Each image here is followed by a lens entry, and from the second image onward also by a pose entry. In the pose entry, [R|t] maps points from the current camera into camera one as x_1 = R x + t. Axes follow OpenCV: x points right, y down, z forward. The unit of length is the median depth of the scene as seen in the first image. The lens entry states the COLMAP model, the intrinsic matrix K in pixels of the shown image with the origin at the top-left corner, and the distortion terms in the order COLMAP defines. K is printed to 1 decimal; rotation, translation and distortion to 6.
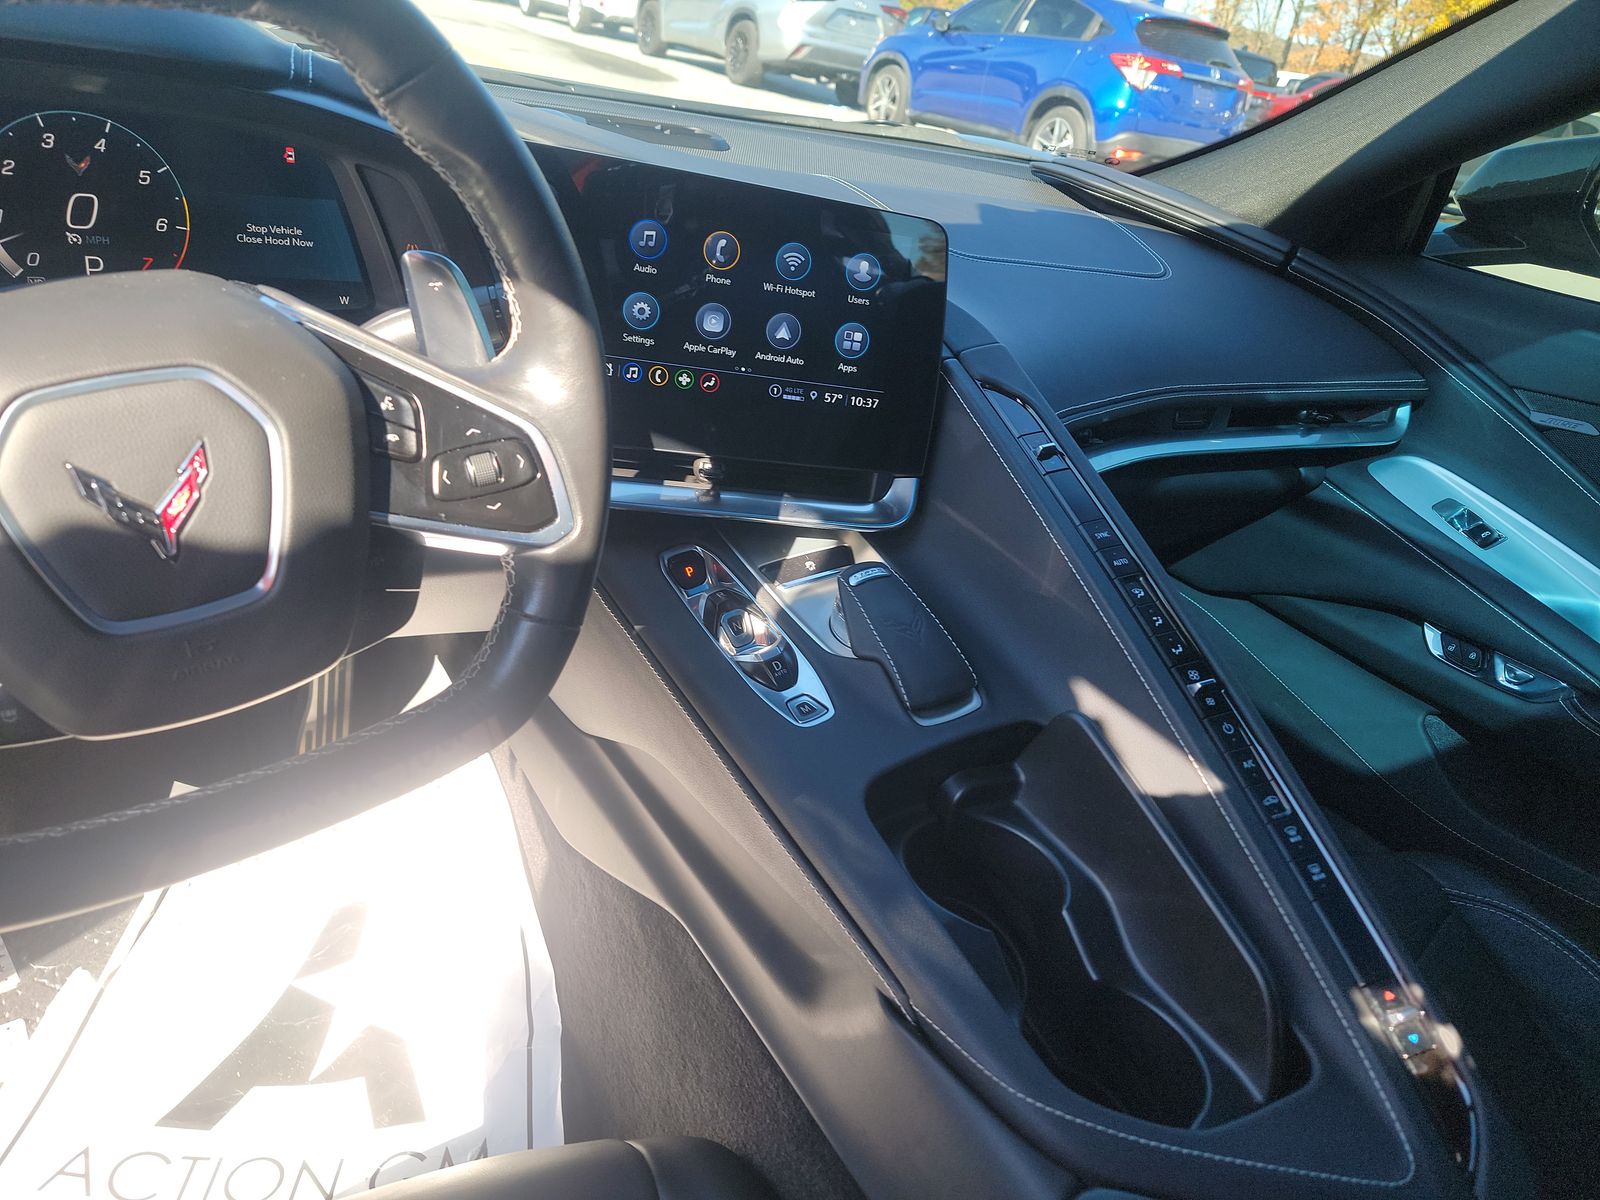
lens RADIAL K [[1128.7, 0, 800.0], [0, 1128.7, 600.0], [0, 0, 1]] dist [0.082657, -0.080421]
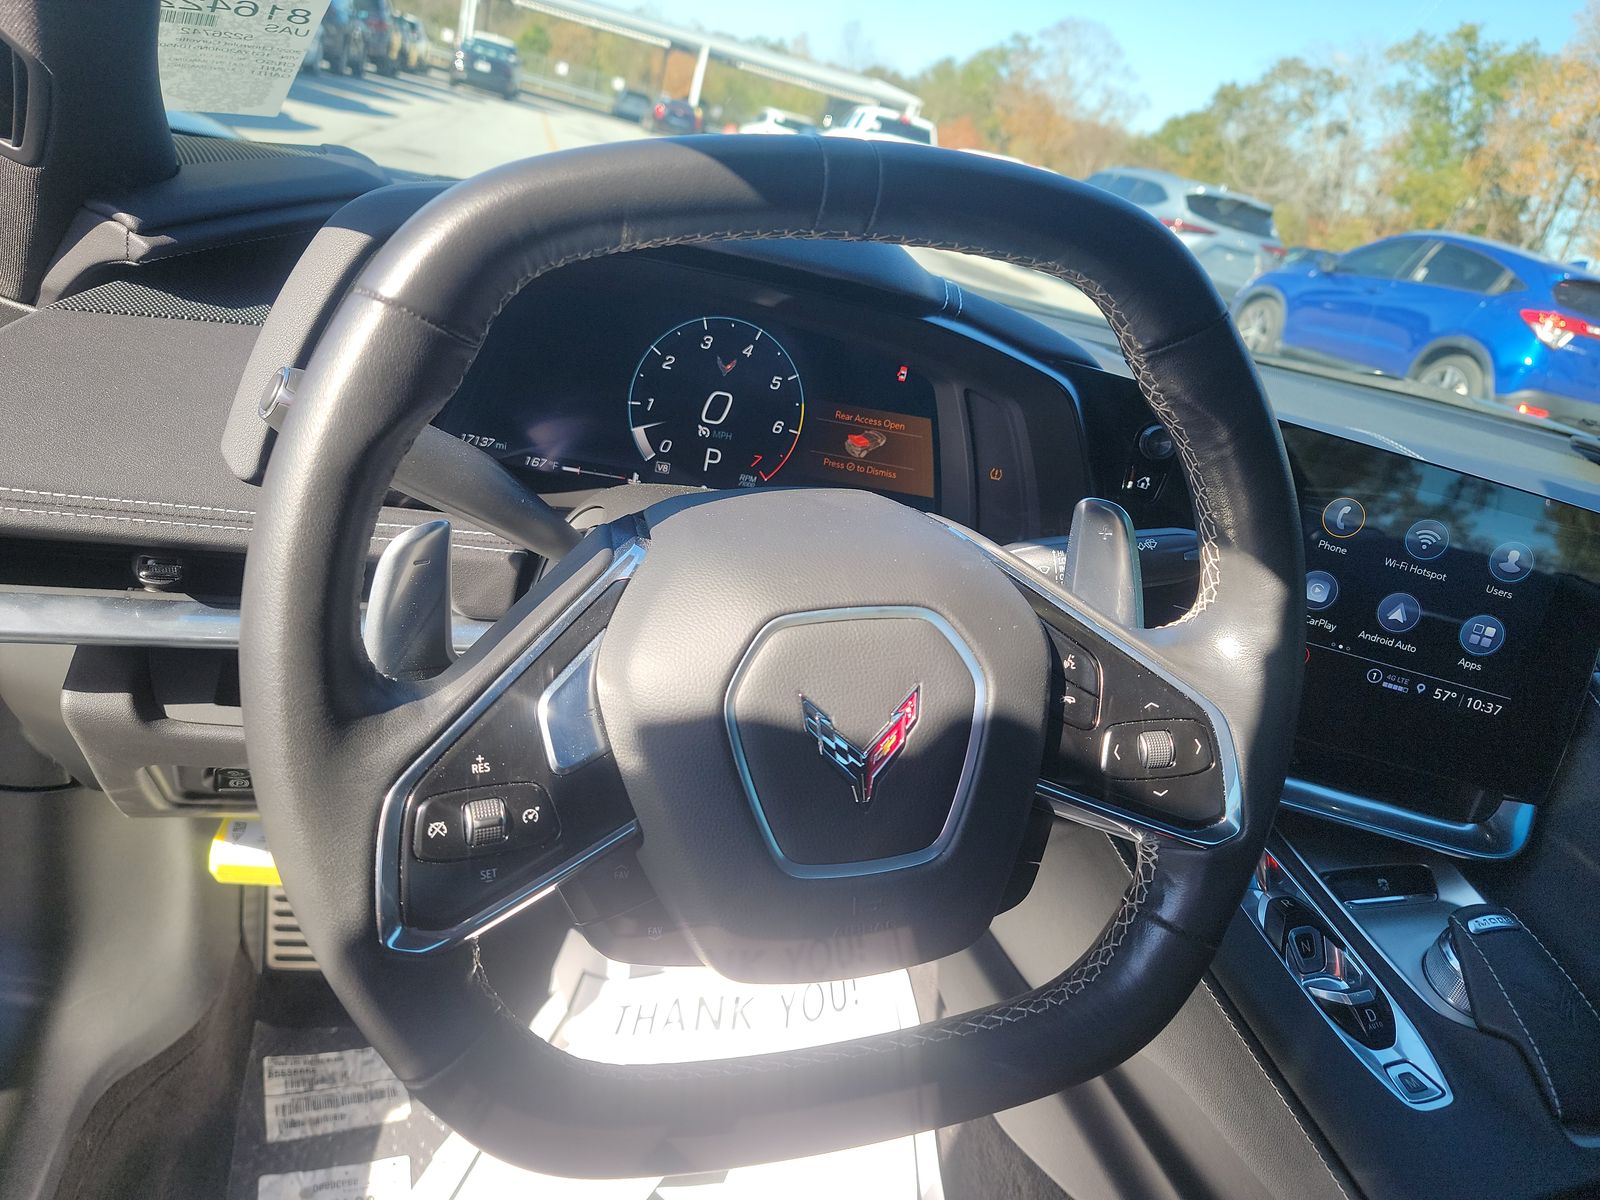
lens RADIAL K [[1146.3, 0, 798.3], [0, 1146.3, 586.8], [0, 0, 1]] dist [0.058271, -0.060784]
pose [[0.956420, 0.153701, -0.248266, -0.239838], [-0.193691, 0.970210, -0.145520, -0.037409], [0.218504, 0.187265, 0.957699, 0.041739]]
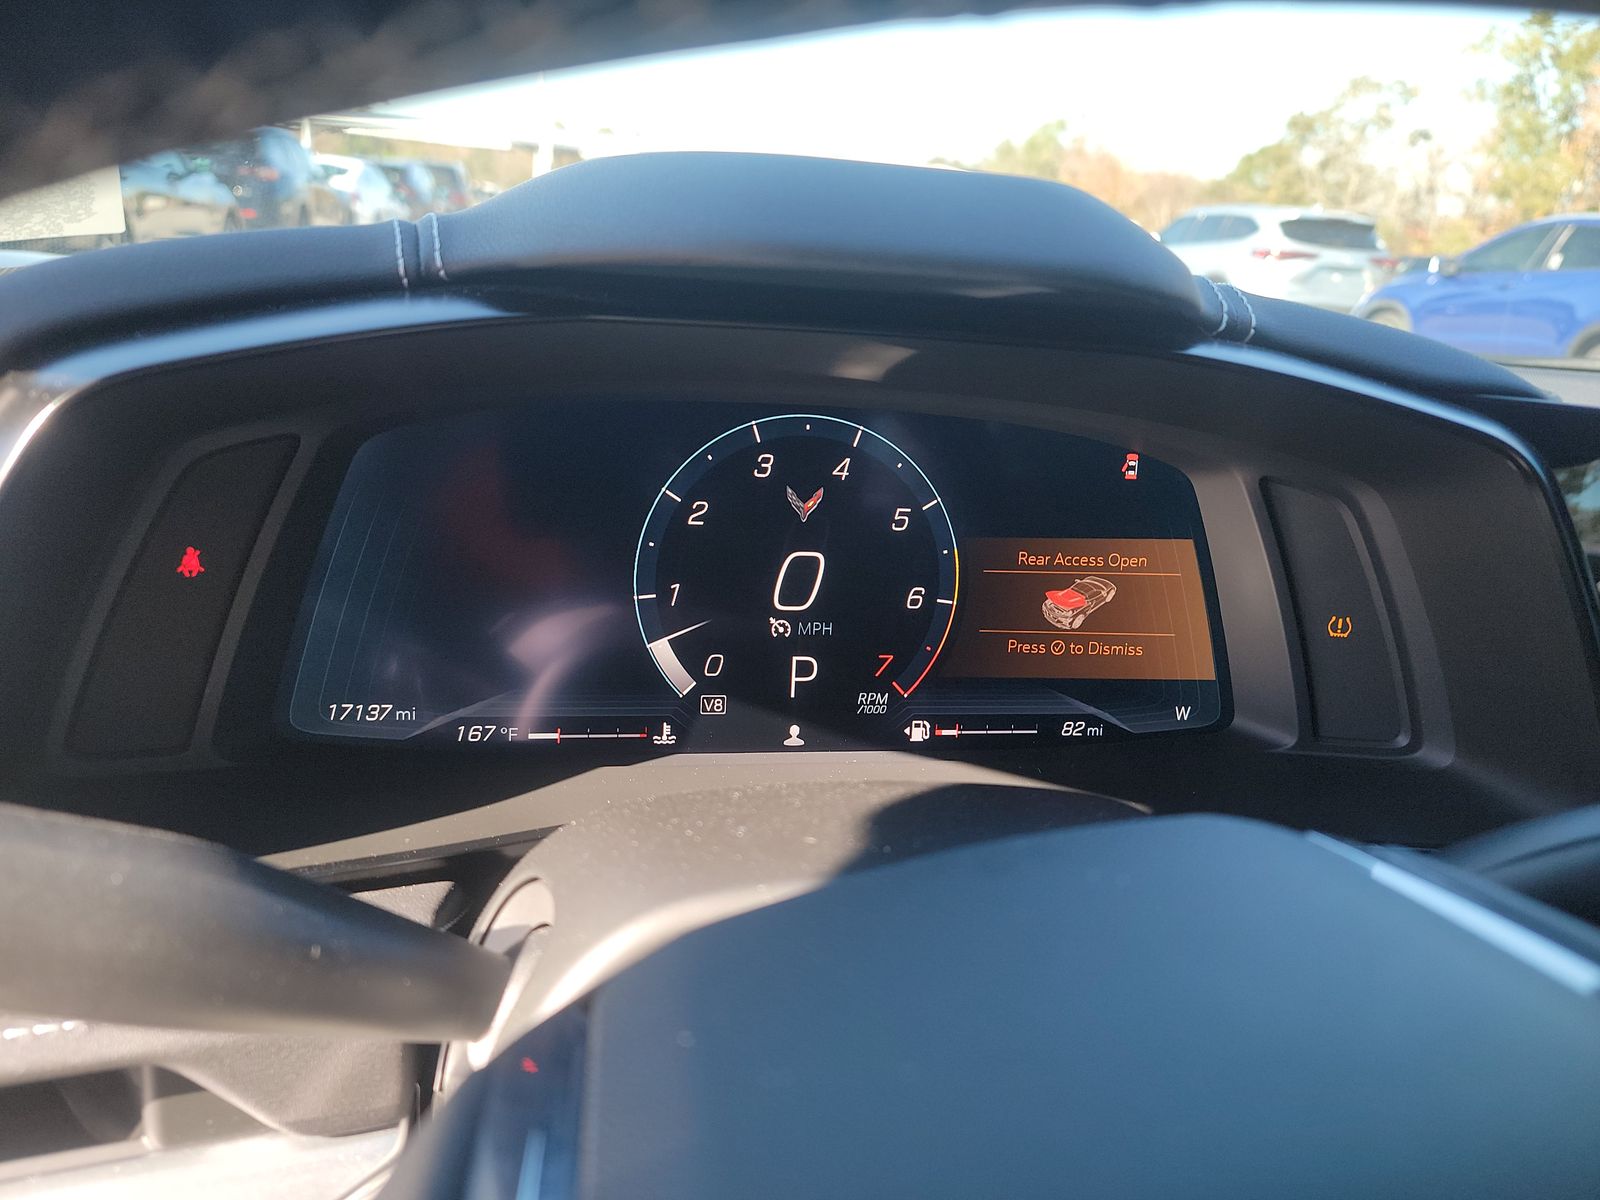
lens RADIAL K [[1131.1, 0, 802.6], [0, 1131.1, 605.1], [0, 0, 1]] dist [0.051691, -0.064714]
pose [[0.934598, 0.007387, -0.355630, -0.379458], [-0.081569, 0.977593, -0.194058, -0.195596], [0.346228, 0.210375, 0.914259, 0.444306]]
